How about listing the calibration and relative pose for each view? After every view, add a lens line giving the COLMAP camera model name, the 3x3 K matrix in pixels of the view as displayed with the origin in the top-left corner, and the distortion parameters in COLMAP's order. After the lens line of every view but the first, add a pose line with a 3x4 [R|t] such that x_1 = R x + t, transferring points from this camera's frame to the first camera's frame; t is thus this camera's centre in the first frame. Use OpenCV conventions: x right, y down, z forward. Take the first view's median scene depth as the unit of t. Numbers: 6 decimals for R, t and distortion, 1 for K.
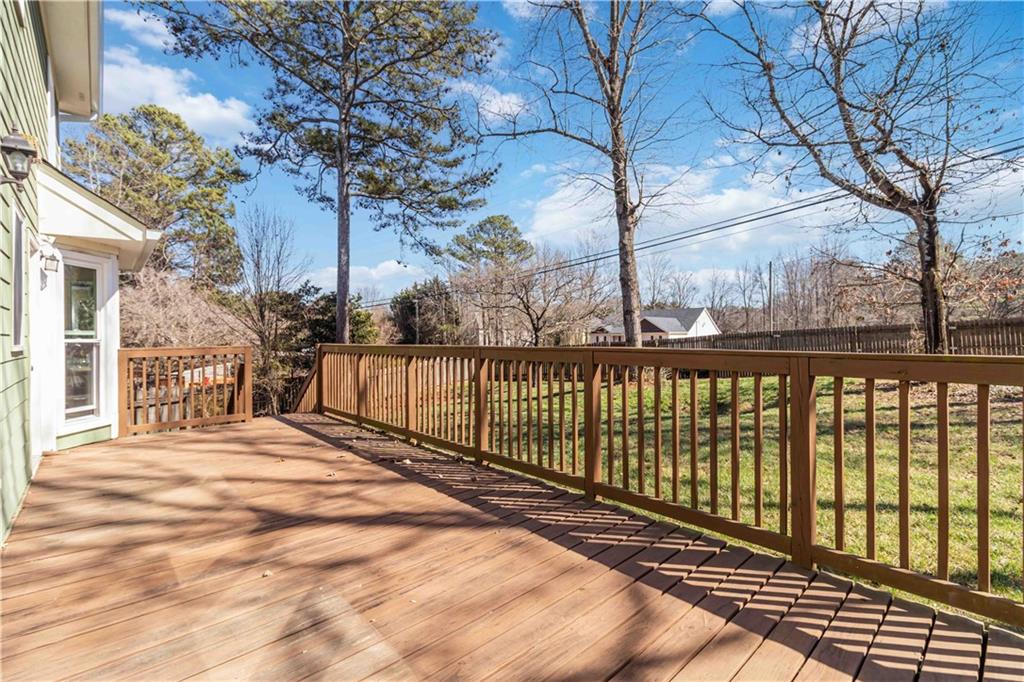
lens RADIAL K [[474.9, 0, 523.9], [0, 474.9, 335.6], [0, 0, 1]] dist [0.001830, 0.000244]
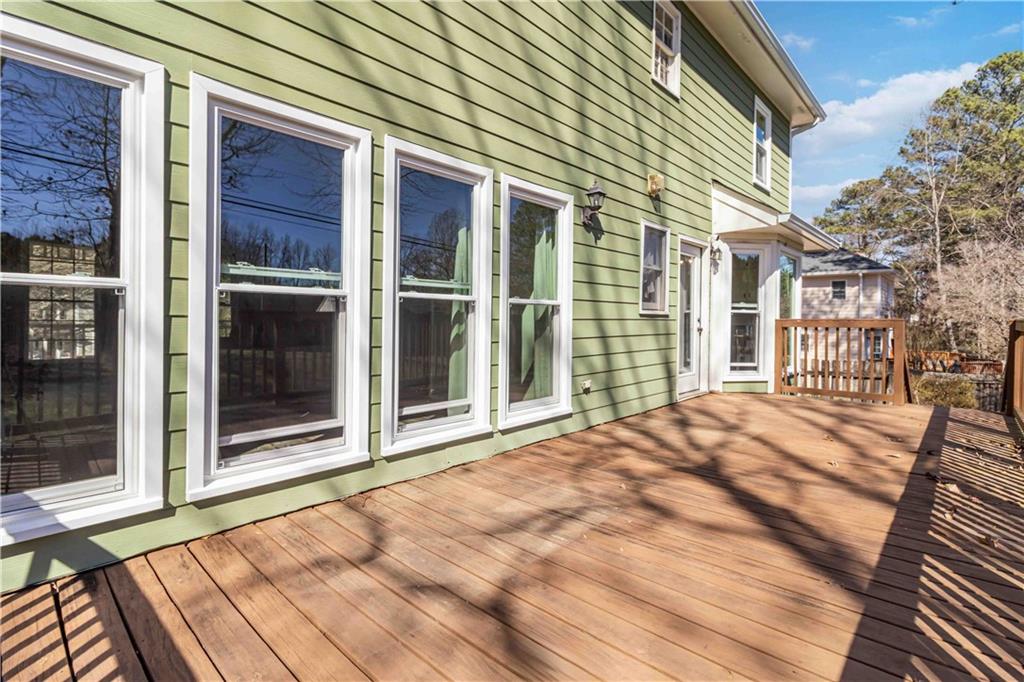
lens RADIAL K [[486.2, 0, 522.9], [0, 486.2, 320.9], [0, 0, 1]] dist [-0.000142, -0.000341]
pose [[0.094034, 0.015551, -0.995448, 0.483253], [-0.008864, 0.999851, 0.014782, 0.033653], [0.995530, 0.007433, 0.094158, 0.429887]]
